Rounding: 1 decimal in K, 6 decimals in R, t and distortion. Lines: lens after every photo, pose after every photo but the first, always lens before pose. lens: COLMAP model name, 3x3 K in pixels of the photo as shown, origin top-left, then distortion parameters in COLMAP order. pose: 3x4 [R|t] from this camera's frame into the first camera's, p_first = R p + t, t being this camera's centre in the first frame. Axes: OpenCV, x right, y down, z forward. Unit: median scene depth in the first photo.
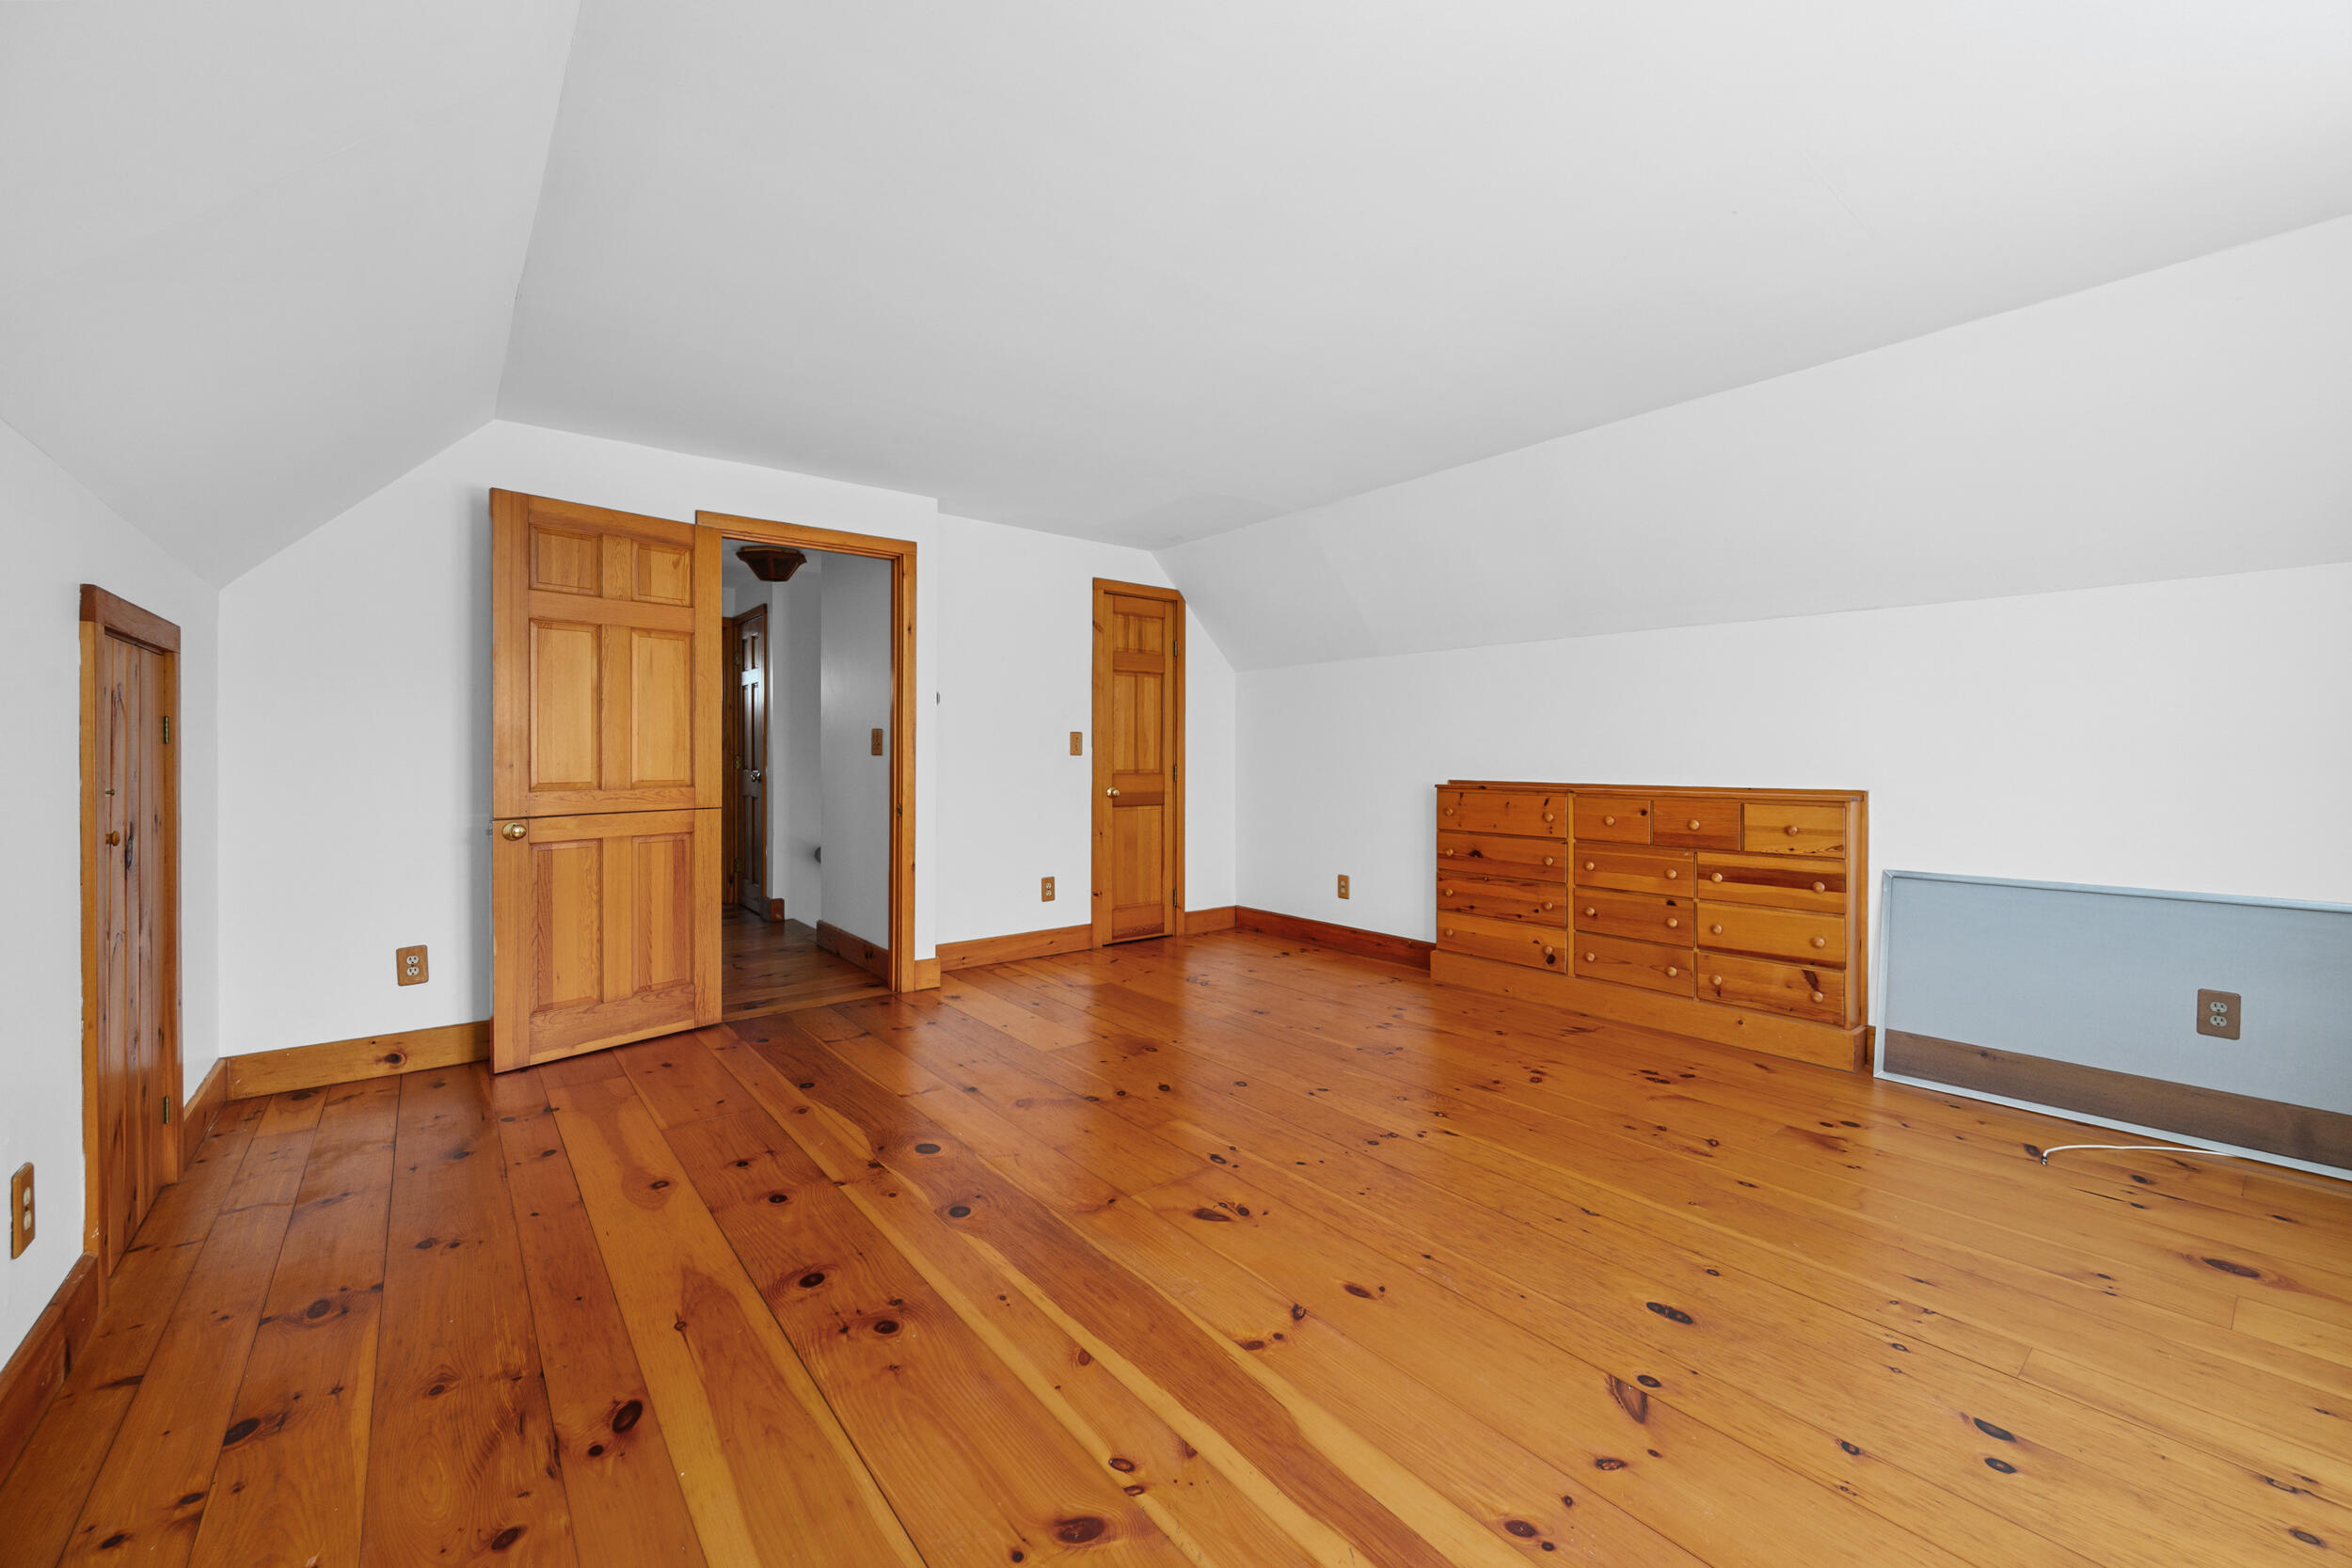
lens RADIAL K [[955.4, 0, 1176.0], [0, 955.4, 784.0], [0, 0, 1]] dist [0.001301, -0.000143]
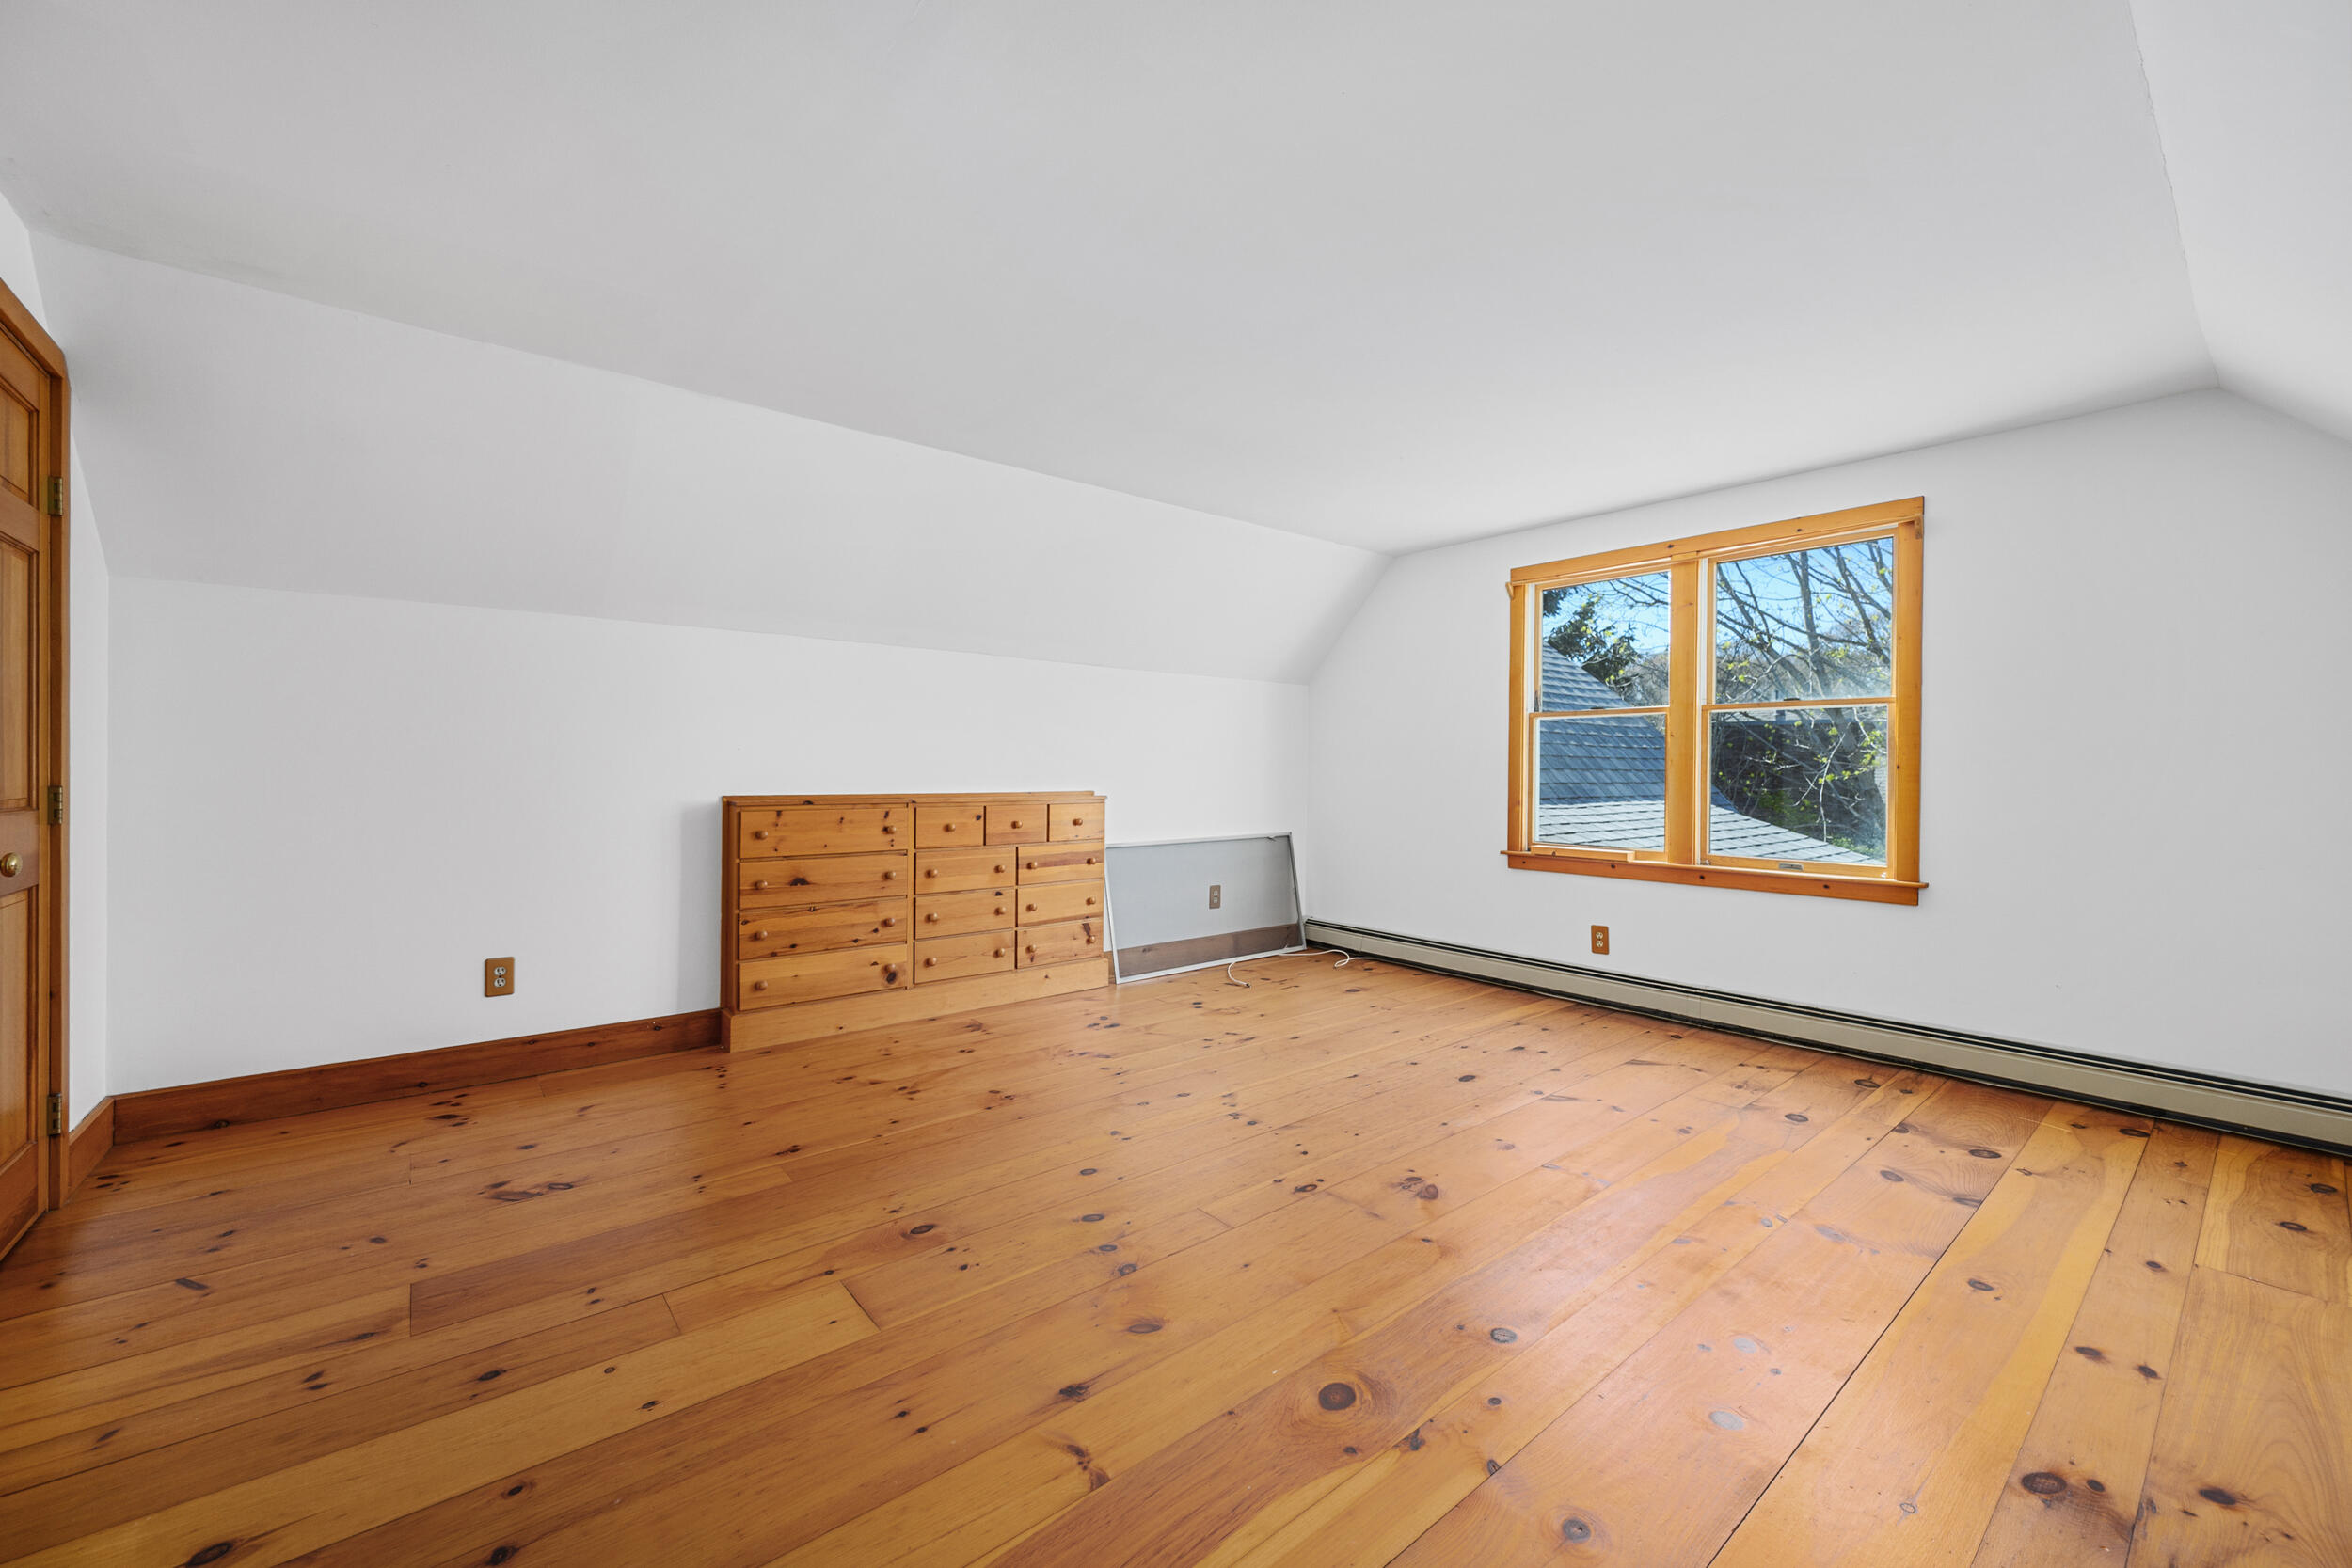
lens RADIAL K [[955.4, 0, 1176.0], [0, 955.4, 784.0], [0, 0, 1]] dist [0.001301, -0.000143]
pose [[-0.038780, -0.019712, 0.999053, -0.683298], [0.022448, 0.999536, 0.020593, -0.029377], [-0.998996, 0.023226, -0.038319, 0.872119]]
